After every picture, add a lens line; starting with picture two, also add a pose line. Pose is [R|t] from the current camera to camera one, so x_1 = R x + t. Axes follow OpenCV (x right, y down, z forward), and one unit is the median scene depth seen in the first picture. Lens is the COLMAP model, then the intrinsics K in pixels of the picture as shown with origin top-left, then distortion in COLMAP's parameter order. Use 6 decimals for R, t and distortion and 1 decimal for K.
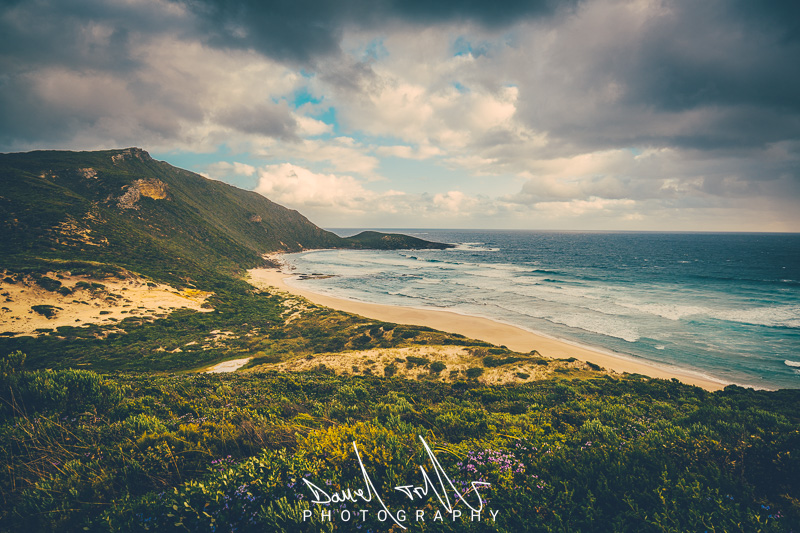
lens RADIAL K [[476.7, 0, 400.0], [0, 476.7, 266.5], [0, 0, 1]] dist [0.001904, 0.000097]
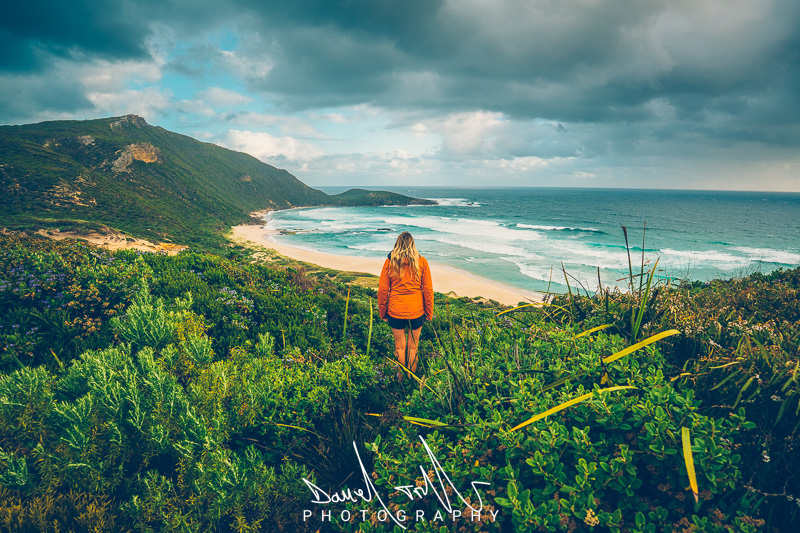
lens RADIAL K [[454.6, 0, 400.0], [0, 454.6, 266.5], [0, 0, 1]] dist [-0.099039, 0.026859]
pose [[0.999829, -0.012107, 0.013959, 0.078592], [0.010719, 0.995368, 0.095542, 0.007846], [-0.015051, -0.095376, 0.995327, -0.030513]]
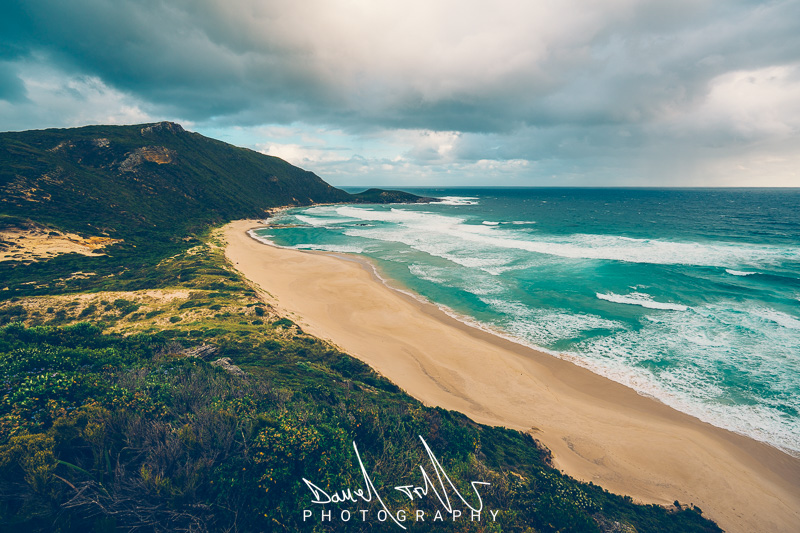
lens RADIAL K [[376.5, 0, 396.0], [0, 376.5, 266.7], [0, 0, 1]] dist [0.002432, 0.000507]
pose [[0.996430, 0.009299, -0.083910, 0.366360], [0.001745, 0.991435, 0.130591, -0.002742], [0.084405, -0.130271, 0.987879, 0.084872]]
